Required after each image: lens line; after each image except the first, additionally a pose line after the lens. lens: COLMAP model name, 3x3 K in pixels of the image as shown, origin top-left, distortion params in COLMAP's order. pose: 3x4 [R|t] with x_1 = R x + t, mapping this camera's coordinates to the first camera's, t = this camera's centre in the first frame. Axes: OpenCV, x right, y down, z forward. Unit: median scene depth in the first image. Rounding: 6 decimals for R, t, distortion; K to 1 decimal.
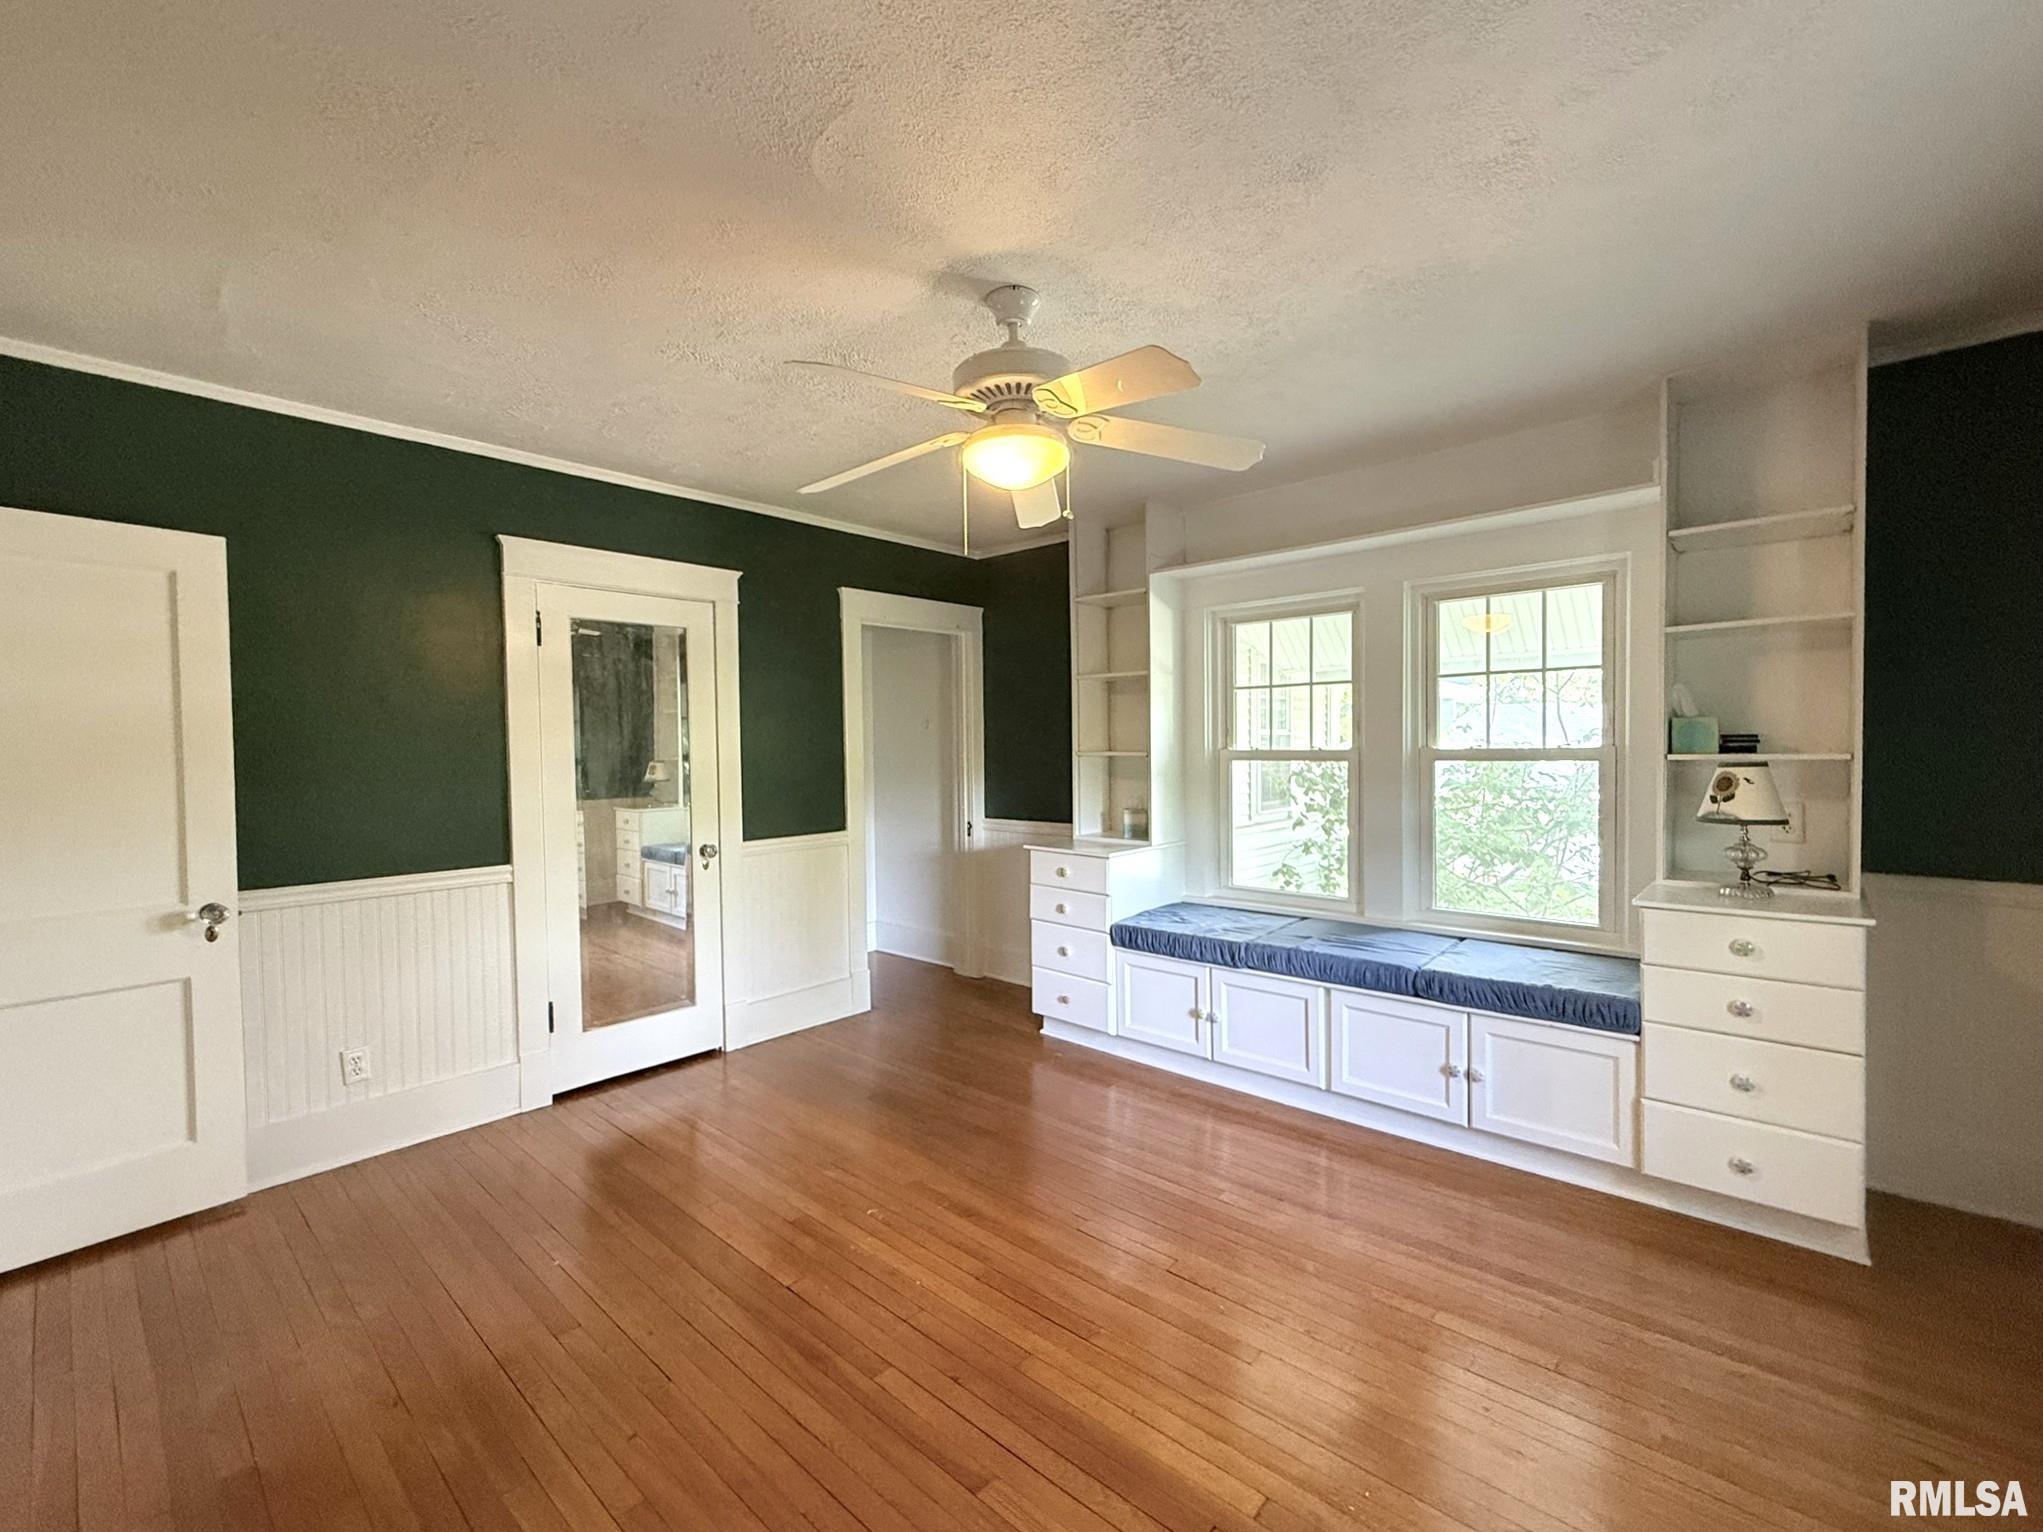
lens RADIAL K [[855.9, 0, 1021.5], [0, 855.9, 766.0], [0, 0, 1]] dist [-0.000617, -0.000022]
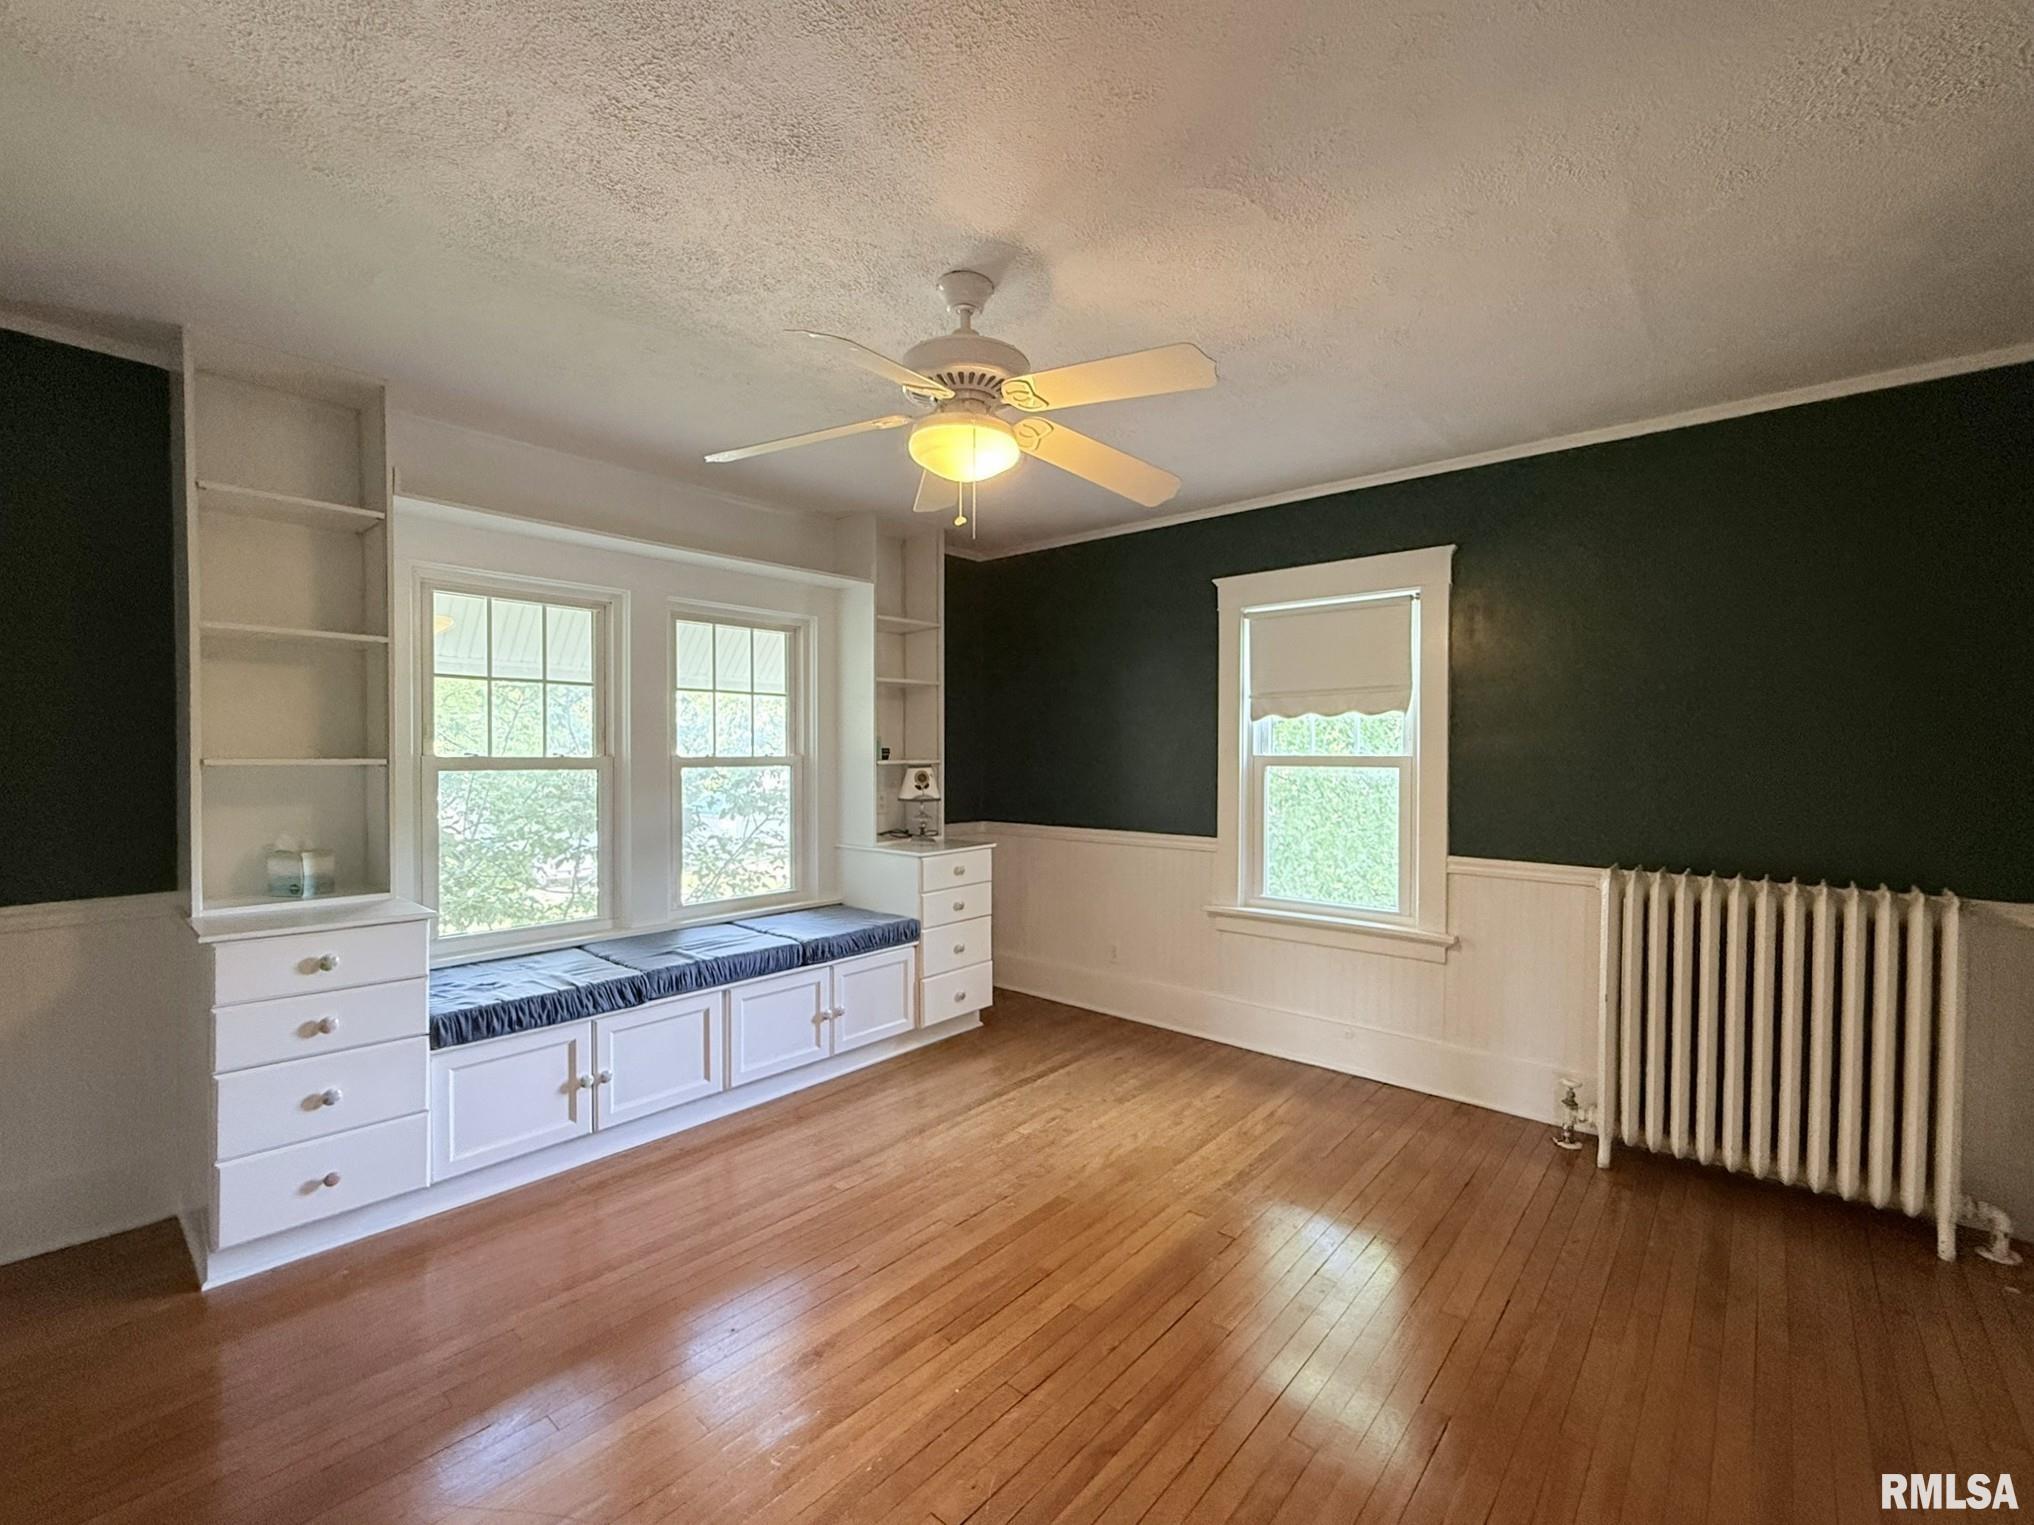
lens RADIAL K [[852.2, 0, 1017.0], [0, 852.2, 762.5], [0, 0, 1]] dist [-0.000617, -0.000022]
pose [[-0.000553, 0.000247, 1.000000, -0.649151], [0.019836, 0.999803, -0.000236, -0.004009], [-0.999803, 0.019836, -0.000558, 0.637580]]
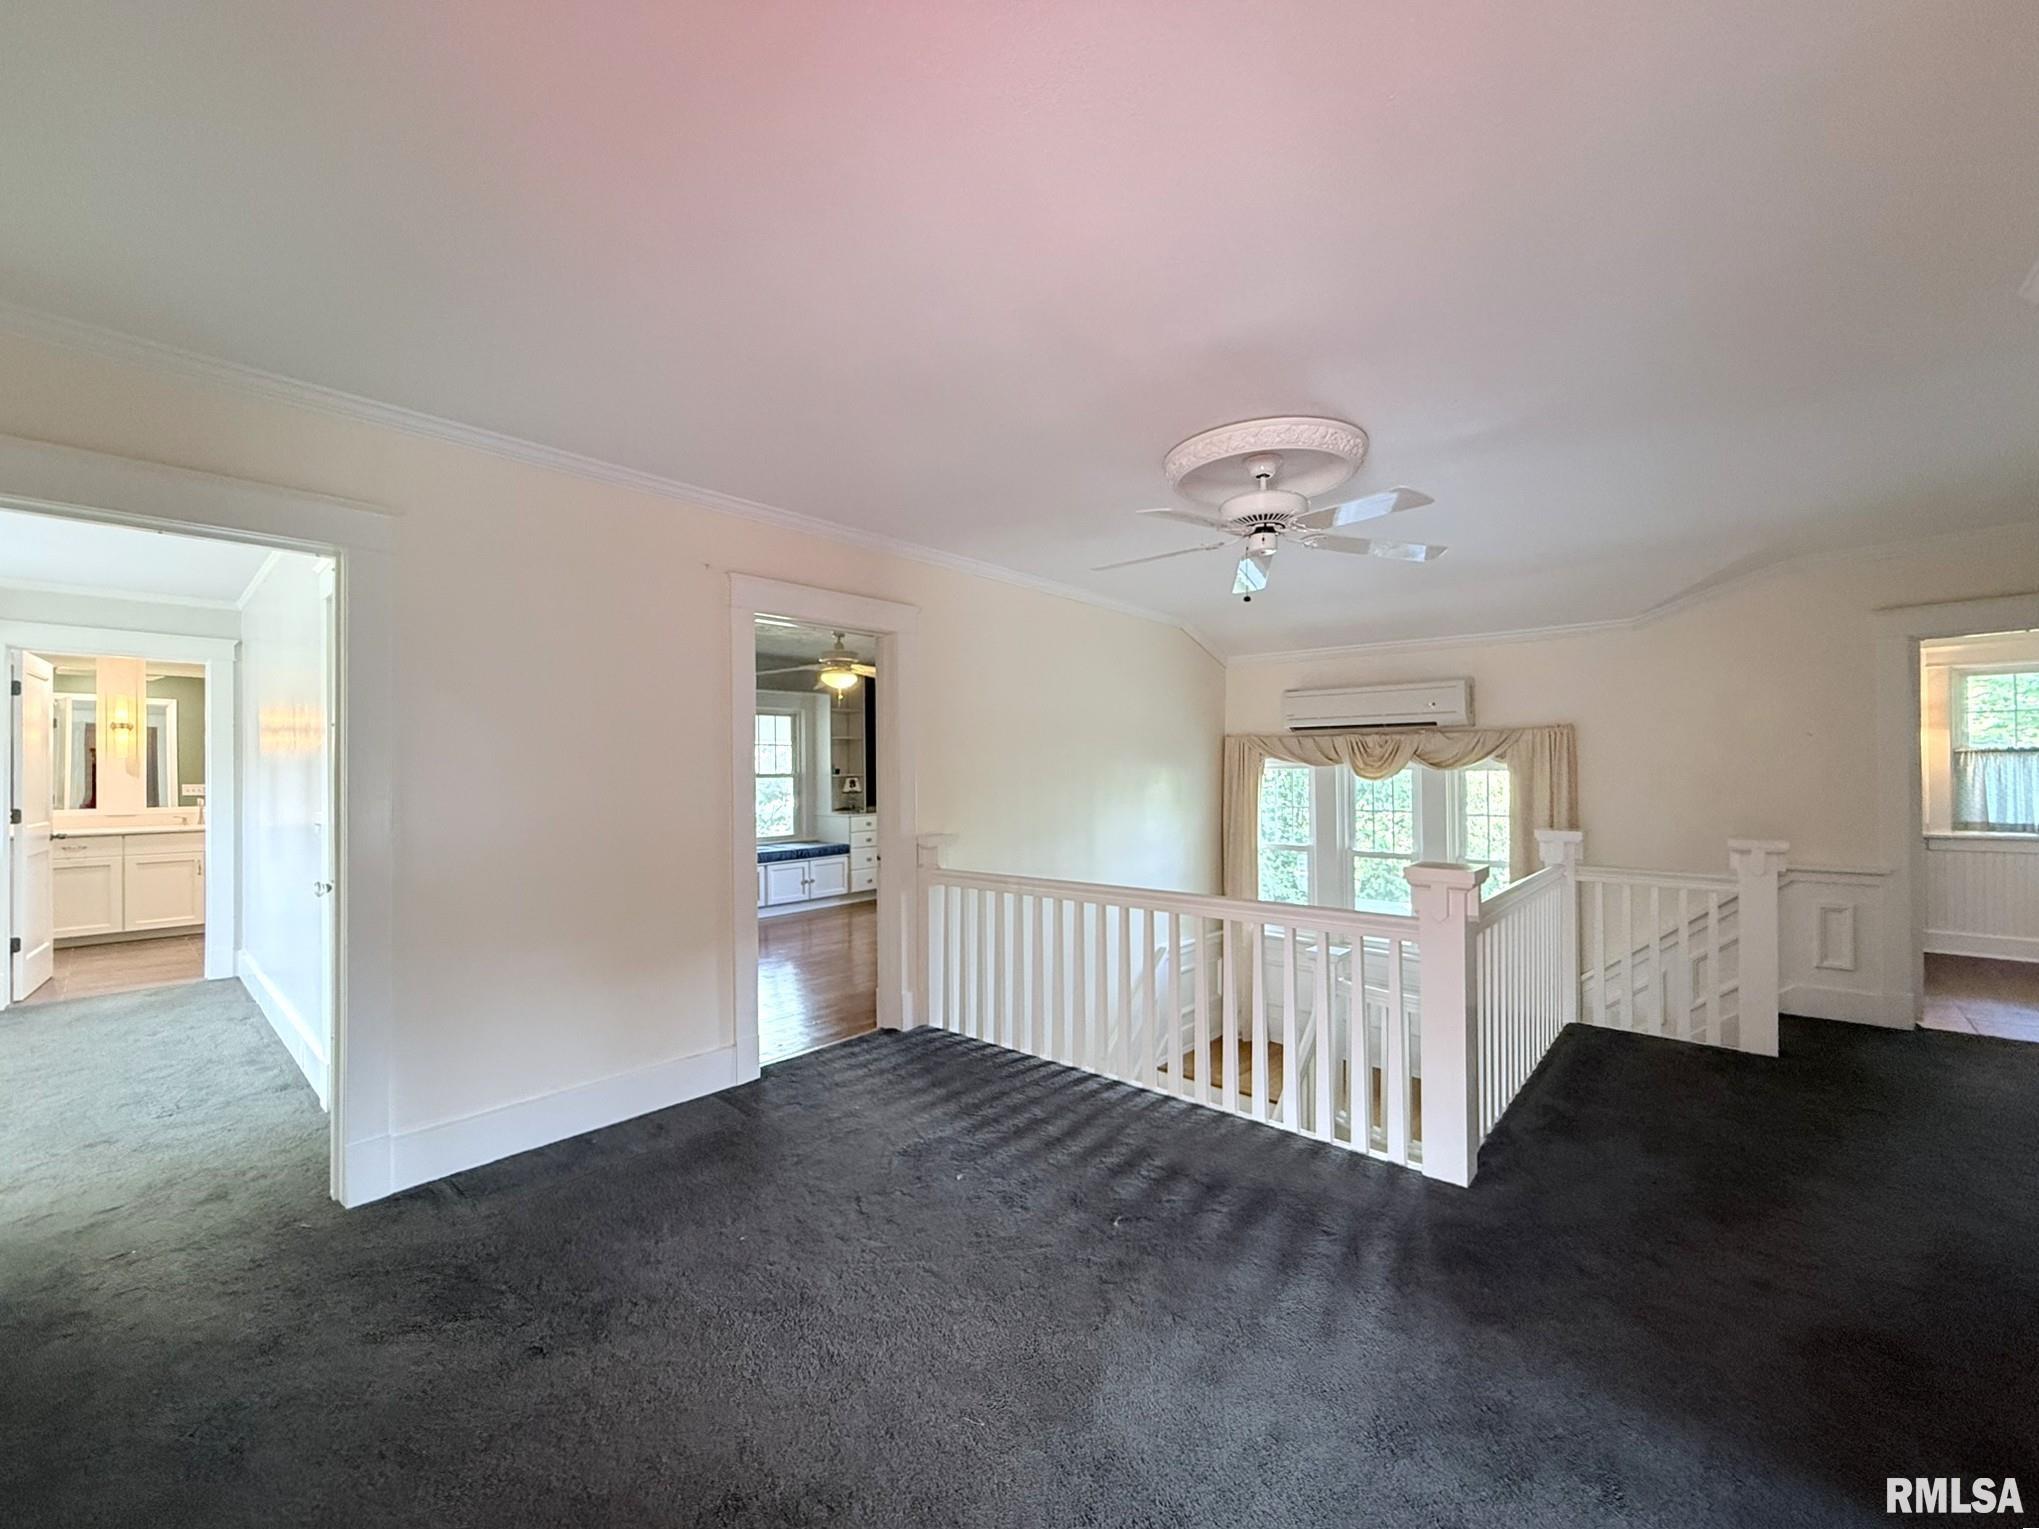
lens RADIAL K [[820.7, 0, 1019.5], [0, 820.7, 764.5], [0, 0, 1]] dist [-0.000151, -0.000525]
pose [[0.009879, 0.019106, 0.999769, -2.081054], [0.029362, 0.999381, -0.019389, 0.026339], [-0.999520, 0.029547, 0.009312, 0.200041]]
